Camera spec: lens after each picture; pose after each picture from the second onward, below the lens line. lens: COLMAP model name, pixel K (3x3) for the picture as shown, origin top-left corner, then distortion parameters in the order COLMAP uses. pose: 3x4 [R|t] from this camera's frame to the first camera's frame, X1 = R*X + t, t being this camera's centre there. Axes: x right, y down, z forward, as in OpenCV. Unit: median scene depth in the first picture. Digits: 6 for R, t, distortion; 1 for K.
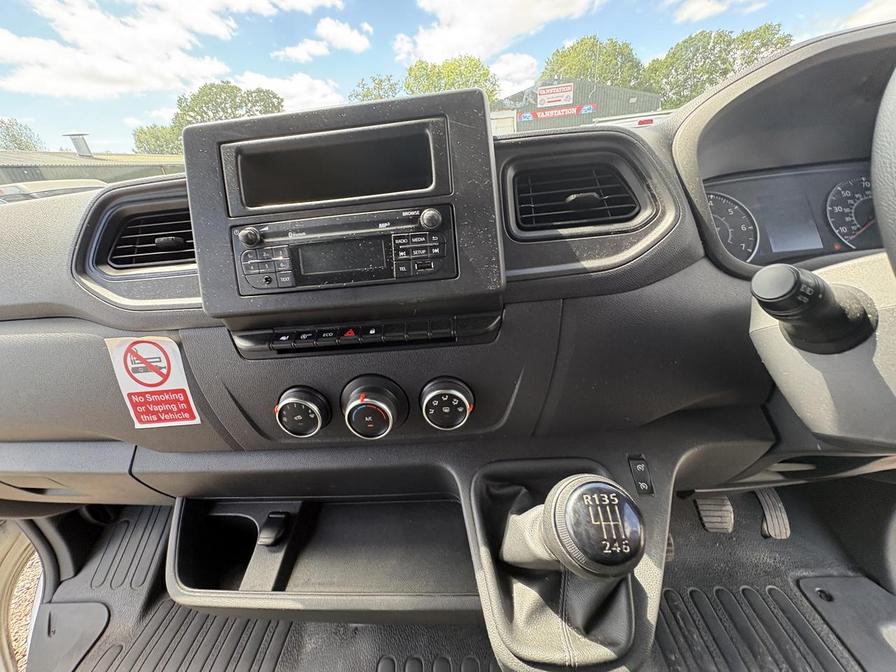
lens RADIAL K [[365.3, 0, 448.2], [0, 365.3, 337.1], [0, 0, 1]] dist [-0.000870, 0.001155]
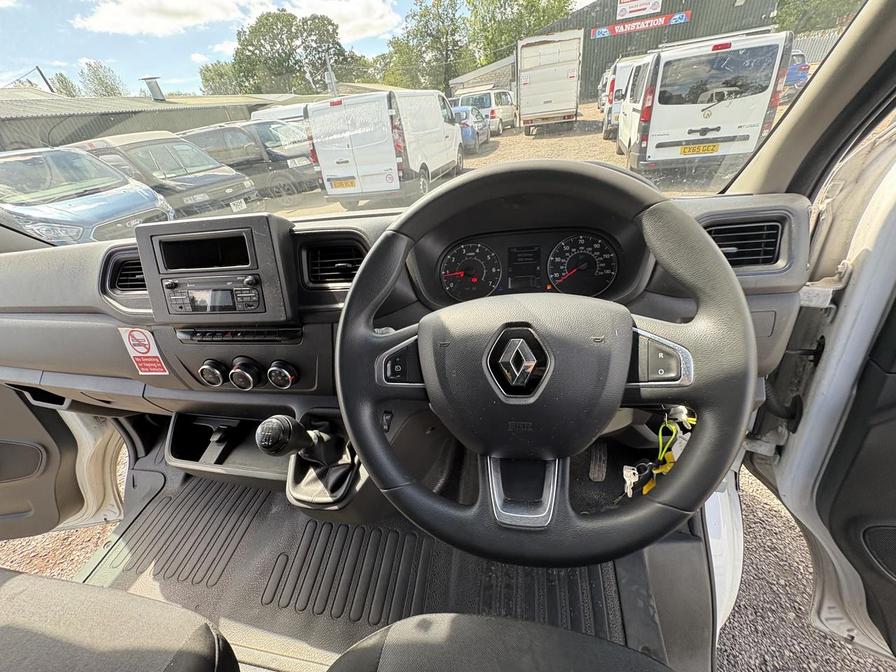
lens RADIAL K [[362.8, 0, 447.4], [0, 362.8, 338.6], [0, 0, 1]] dist [0.001741, 0.000142]
pose [[0.988935, 0.056905, -0.137000, 0.889732], [-0.035686, 0.987639, 0.152630, -0.254807], [0.143992, -0.146053, 0.978741, -0.534670]]
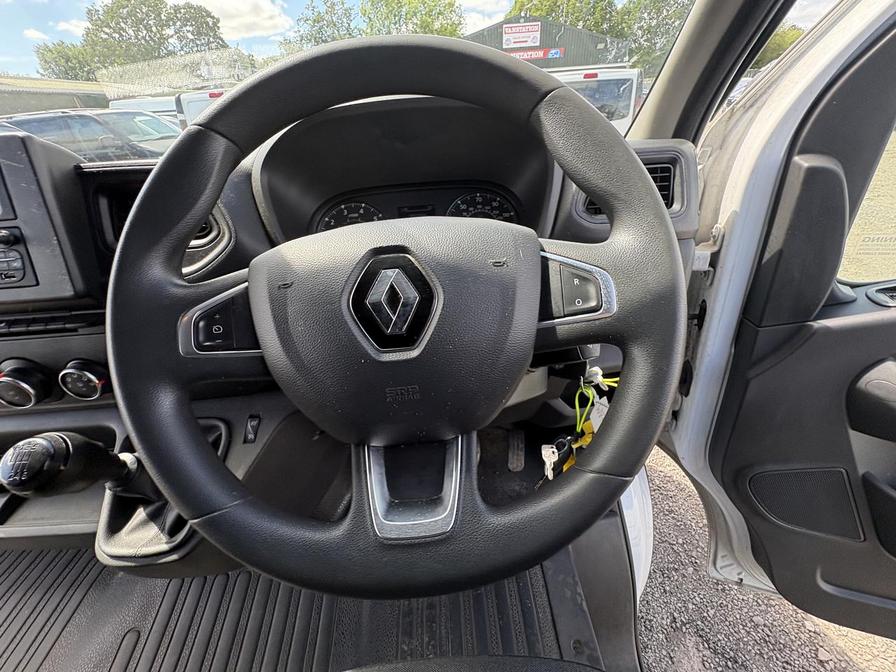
lens RADIAL K [[365.3, 0, 448.2], [0, 365.3, 337.1], [0, 0, 1]] dist [-0.000870, 0.001155]
pose [[0.995828, -0.010328, 0.090661, 0.968346], [-0.000442, 0.993016, 0.117980, -0.099552], [-0.091246, -0.117527, 0.988869, -0.307746]]
